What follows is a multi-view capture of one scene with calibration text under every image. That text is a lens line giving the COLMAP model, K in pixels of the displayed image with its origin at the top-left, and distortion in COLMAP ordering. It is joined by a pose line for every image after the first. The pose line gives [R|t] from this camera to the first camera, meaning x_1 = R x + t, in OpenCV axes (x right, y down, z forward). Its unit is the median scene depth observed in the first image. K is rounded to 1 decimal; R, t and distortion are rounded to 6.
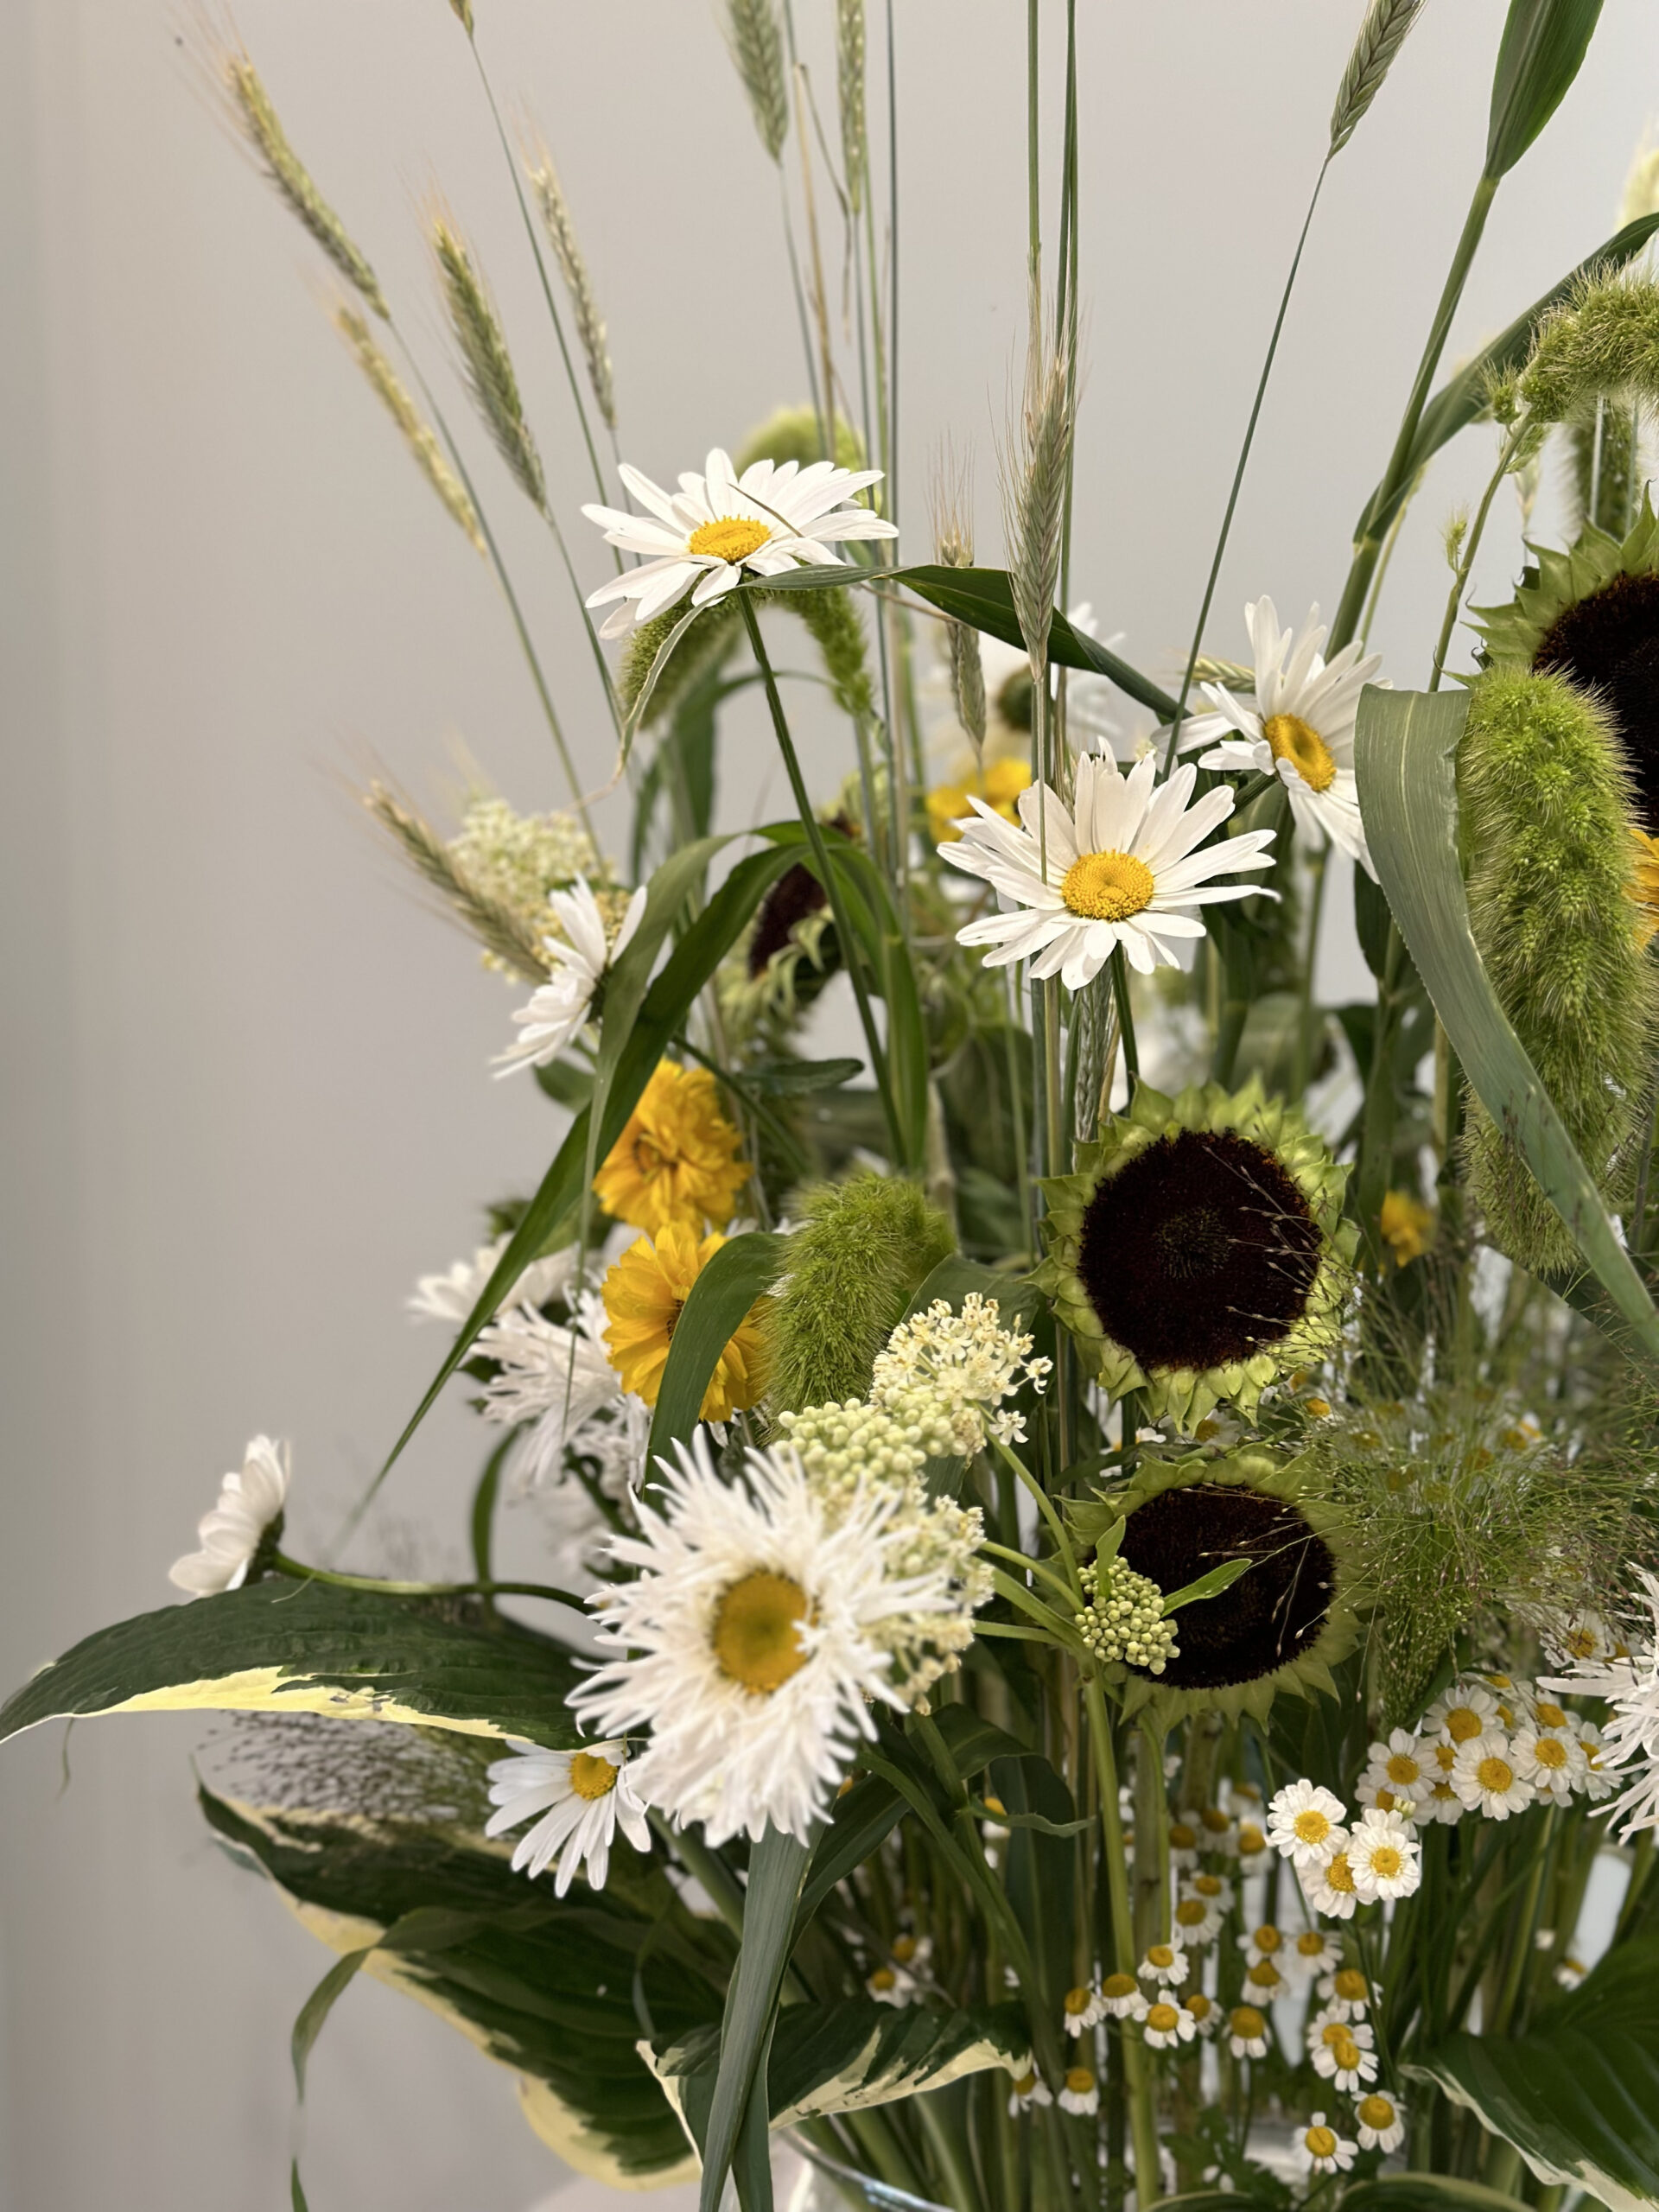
lens RADIAL K [[3089.4, 0, 832.6], [0, 3089.4, 1147.5], [0, 0, 1]] dist [0.125424, -0.093632]
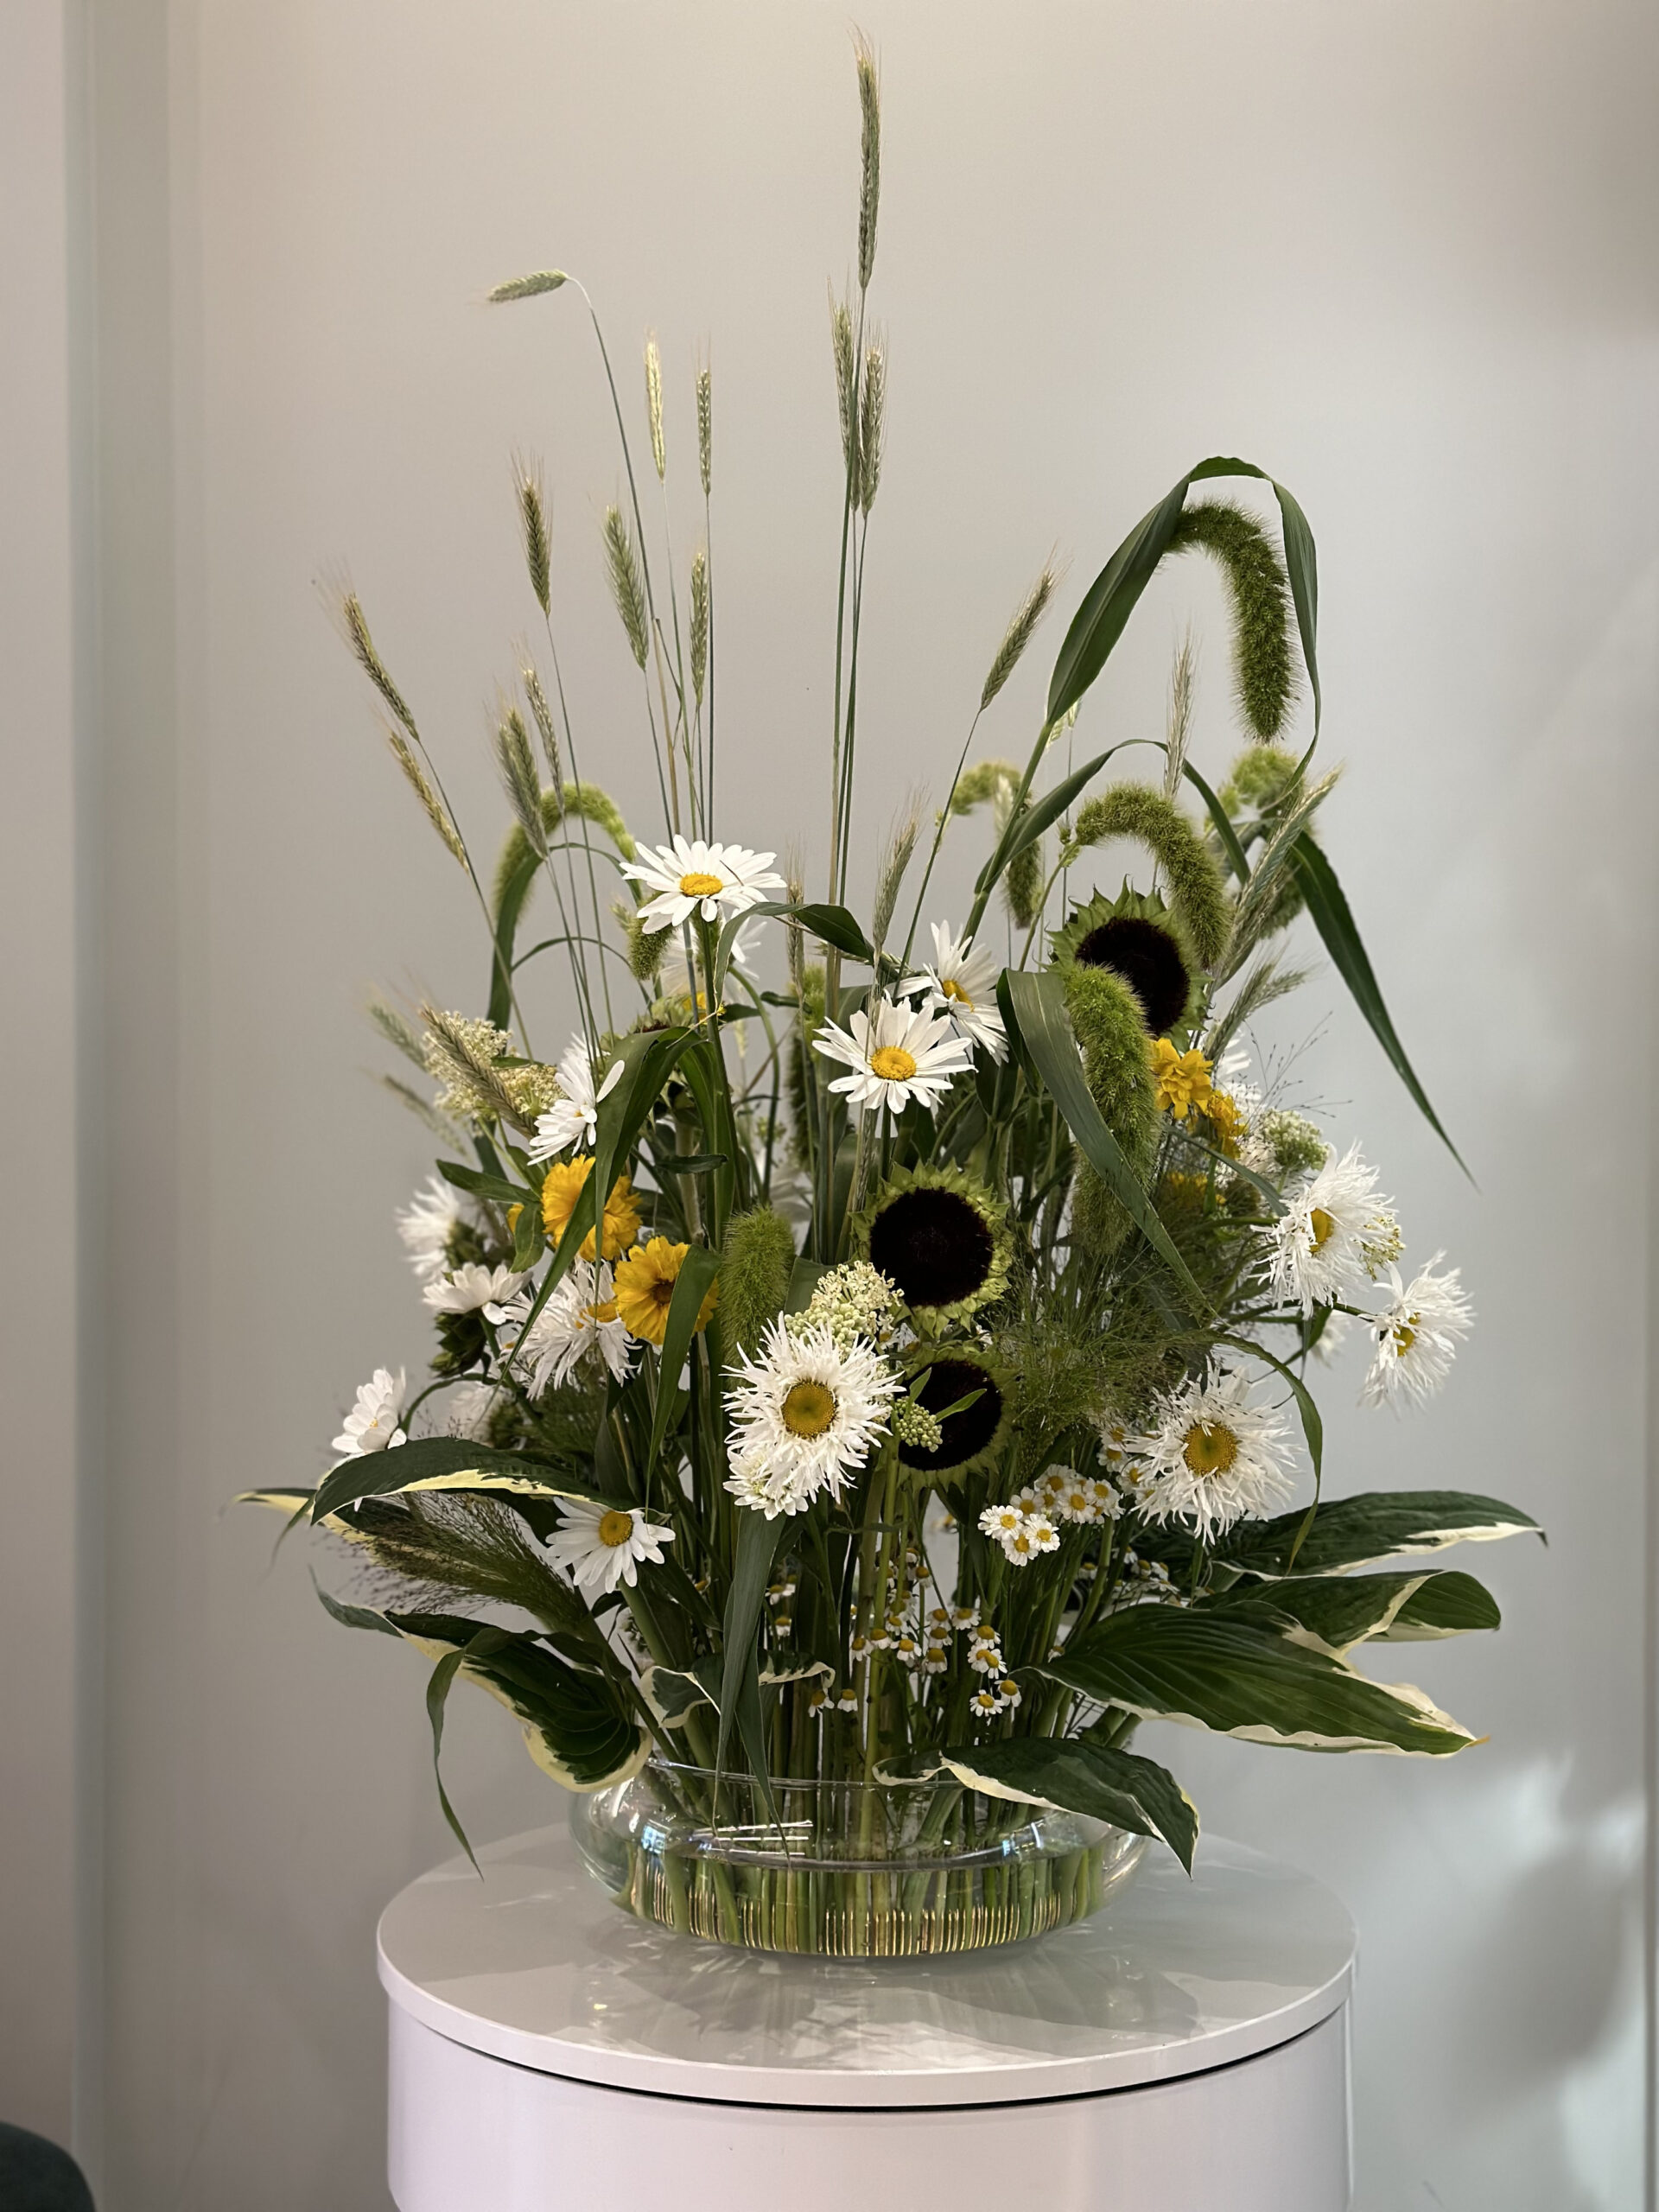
lens RADIAL K [[3089.4, 0, 832.6], [0, 3089.4, 1147.5], [0, 0, 1]] dist [0.125424, -0.093632]
pose [[0.945935, 0.009134, 0.324229, -0.582033], [0.012378, 0.997859, -0.064224, 0.095027], [-0.324121, 0.064765, 0.943796, -0.850288]]
